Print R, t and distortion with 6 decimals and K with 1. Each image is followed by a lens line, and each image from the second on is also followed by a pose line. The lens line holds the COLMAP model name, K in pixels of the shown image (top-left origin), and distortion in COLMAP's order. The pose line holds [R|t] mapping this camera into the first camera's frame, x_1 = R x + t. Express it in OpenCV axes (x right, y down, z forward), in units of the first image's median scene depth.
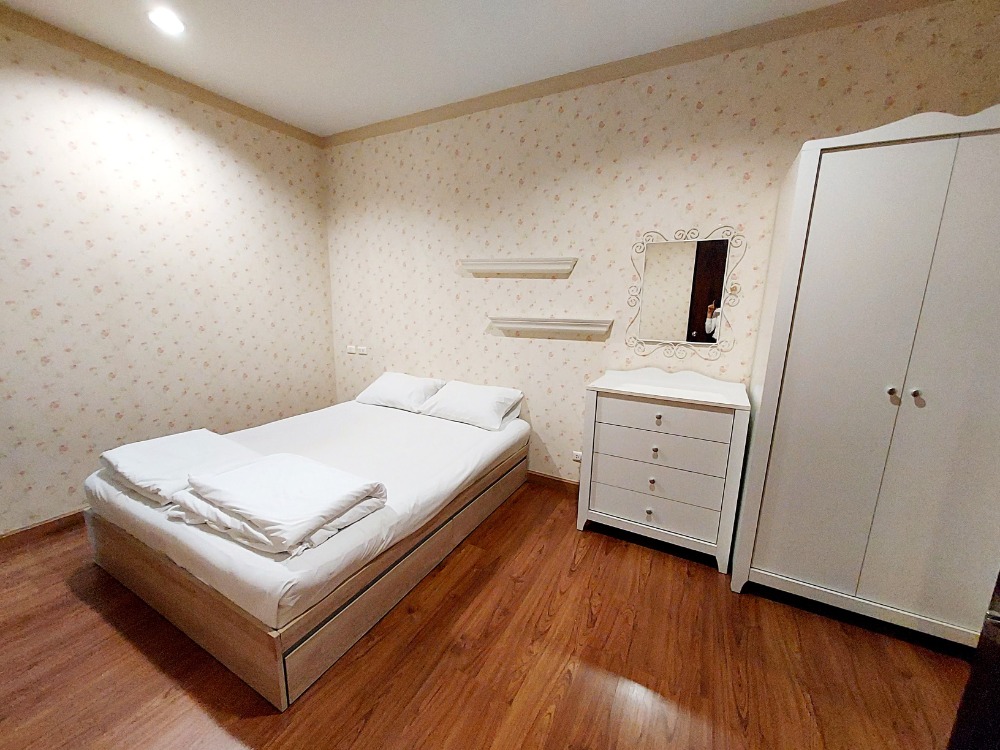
lens RADIAL K [[397.3, 0, 493.4], [0, 397.3, 375.6], [0, 0, 1]] dist [-0.002896, 0.000027]
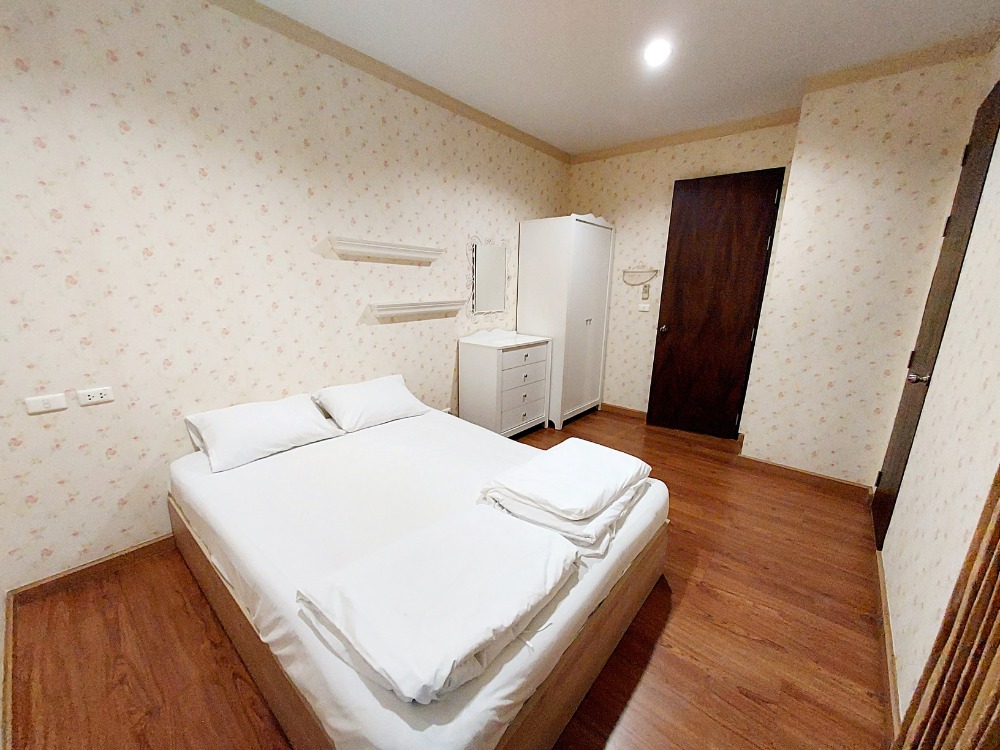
lens RADIAL K [[397.3, 0, 495.6], [0, 397.3, 377.5], [0, 0, 1]] dist [-0.002896, 0.000027]
pose [[0.197724, -0.244382, 0.949306, -0.916390], [0.169224, 0.962395, 0.212505, -0.140025], [-0.965540, 0.118628, 0.231644, 0.561053]]
